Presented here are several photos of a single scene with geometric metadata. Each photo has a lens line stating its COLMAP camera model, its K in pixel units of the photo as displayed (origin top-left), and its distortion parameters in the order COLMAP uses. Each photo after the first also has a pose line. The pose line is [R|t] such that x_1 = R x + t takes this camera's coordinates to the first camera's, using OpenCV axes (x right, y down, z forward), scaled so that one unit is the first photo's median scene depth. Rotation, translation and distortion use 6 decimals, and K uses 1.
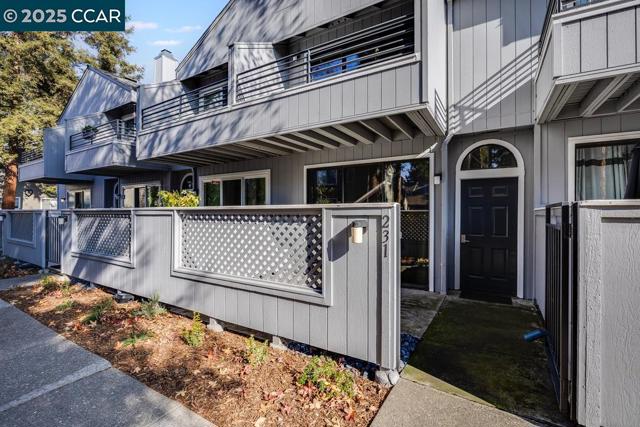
lens RADIAL K [[283.7, 0, 322.6], [0, 283.7, 213.7], [0, 0, 1]] dist [-0.001994, -0.000049]
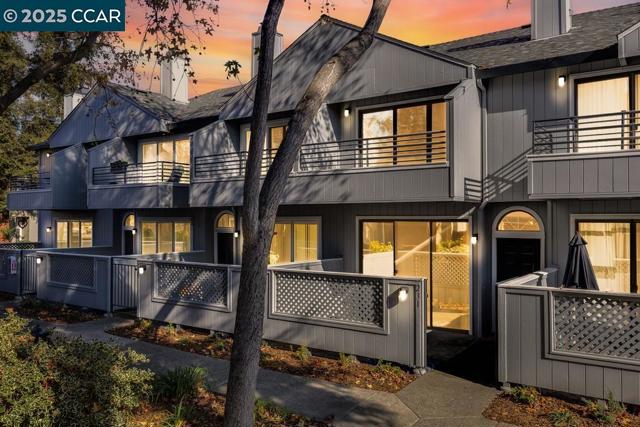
lens RADIAL K [[519.7, 0, 320.0], [0, 519.7, 213.5], [0, 0, 1]] dist [-0.000456, -0.000771]
pose [[0.998021, -0.003657, -0.062781, -0.135584], [0.003176, 0.999965, -0.007759, -0.289499], [0.062807, 0.007545, 0.997997, -1.625491]]
